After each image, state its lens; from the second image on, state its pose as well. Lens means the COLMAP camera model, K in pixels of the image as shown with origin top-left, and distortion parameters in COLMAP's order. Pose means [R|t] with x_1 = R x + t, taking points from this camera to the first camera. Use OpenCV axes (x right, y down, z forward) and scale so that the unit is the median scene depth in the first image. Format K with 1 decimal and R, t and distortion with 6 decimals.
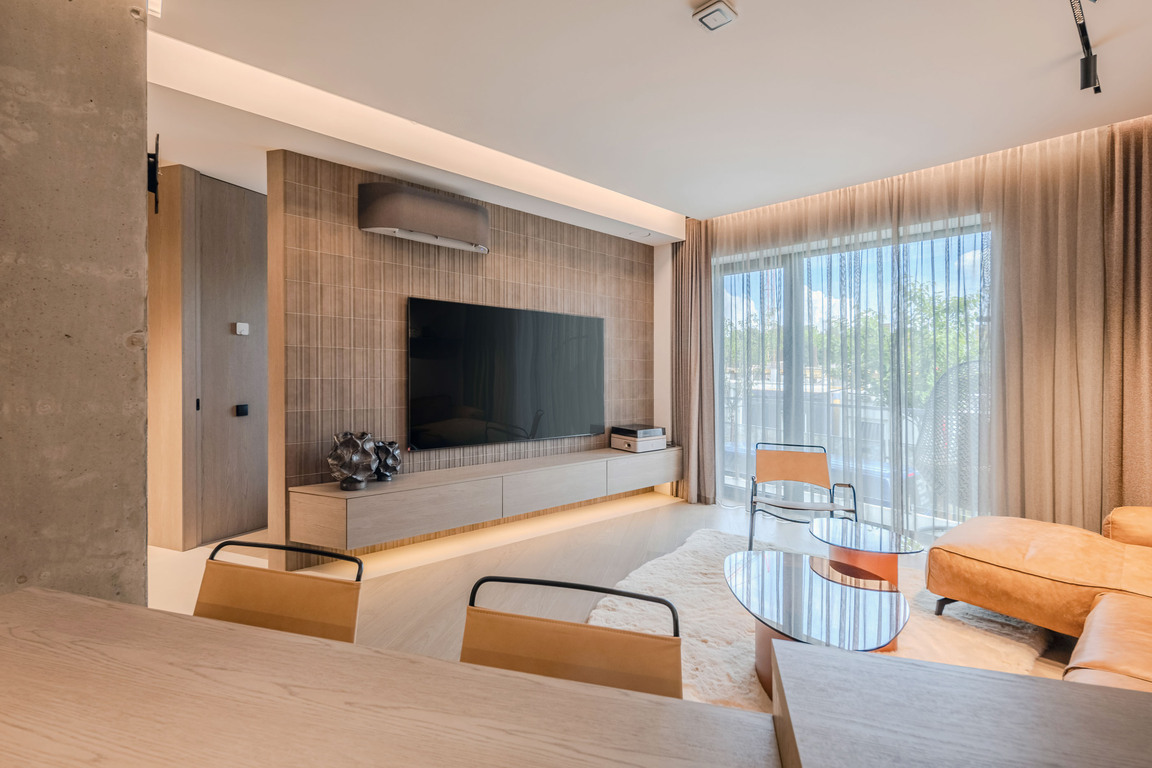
lens RADIAL K [[510.1, 0, 556.3], [0, 510.1, 368.1], [0, 0, 1]] dist [-0.001449, -0.000201]
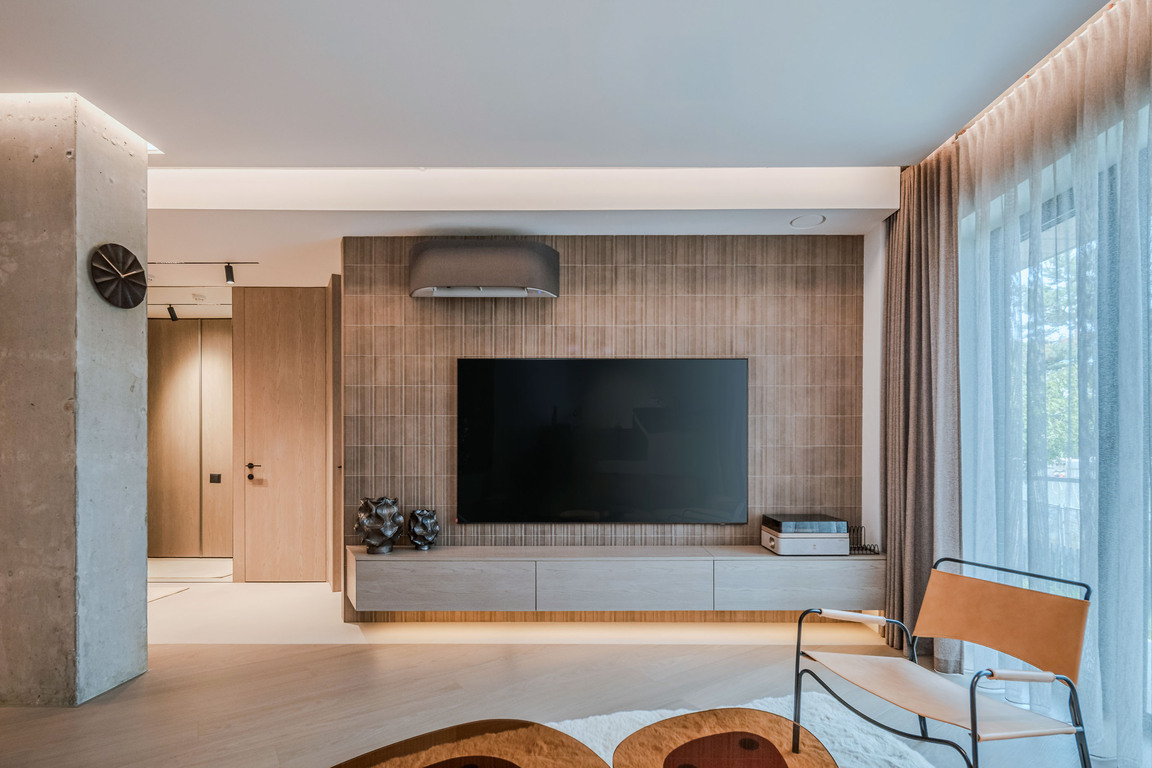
lens RADIAL K [[538.8, 0, 576.9], [0, 538.8, 459.9], [0, 0, 1]] dist [0.001284, 0.000124]
pose [[0.763228, -0.011749, -0.646023, 0.532326], [0.015037, 0.999887, -0.000419, 0.052354], [0.645955, -0.009394, 0.763318, 0.394359]]
